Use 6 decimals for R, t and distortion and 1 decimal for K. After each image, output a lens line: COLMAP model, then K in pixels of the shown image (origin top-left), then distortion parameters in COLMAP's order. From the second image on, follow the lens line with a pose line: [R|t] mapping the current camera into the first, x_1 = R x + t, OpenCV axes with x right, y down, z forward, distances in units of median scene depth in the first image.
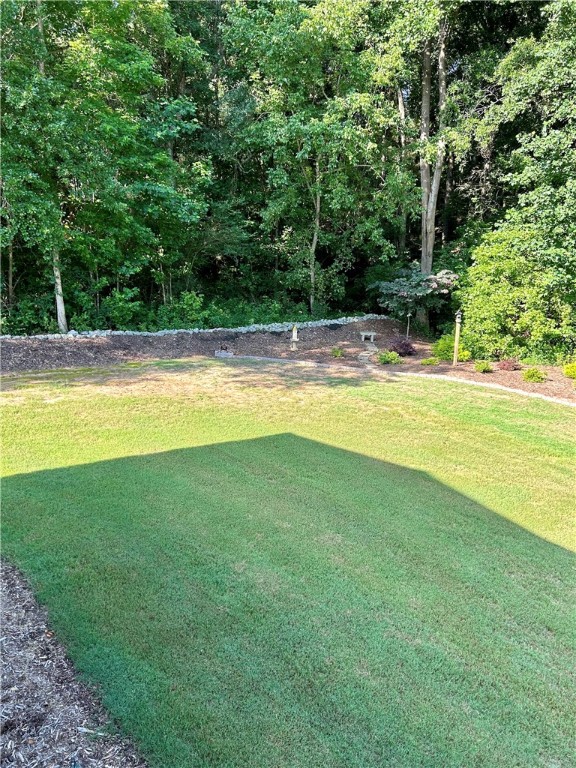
lens RADIAL K [[576.7, 0, 286.7], [0, 576.7, 384.3], [0, 0, 1]] dist [0.043548, -0.009572]
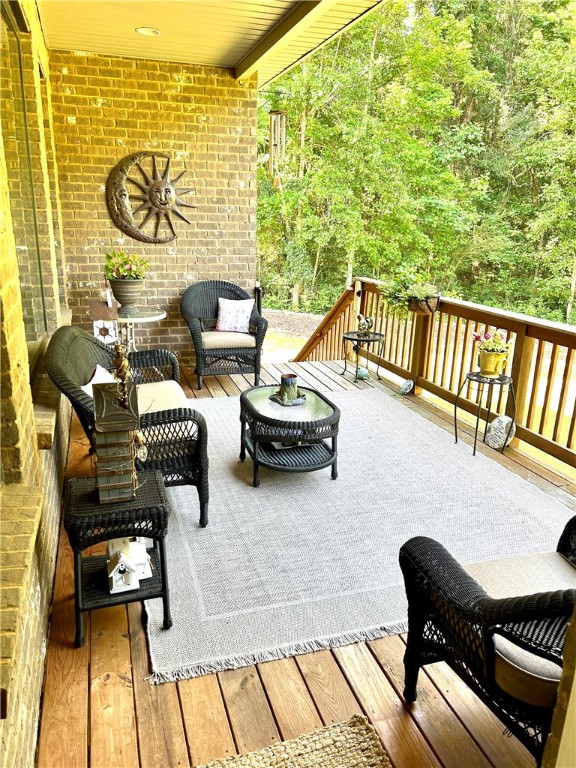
lens RADIAL K [[576.7, 0, 288.1], [0, 576.7, 381.4], [0, 0, 1]] dist [0.043548, -0.009572]
pose [[0.920382, 0.127351, -0.369701, -0.019889], [-0.133932, 0.990959, 0.007927, 0.051729], [0.367368, 0.042219, 0.929117, -0.178067]]
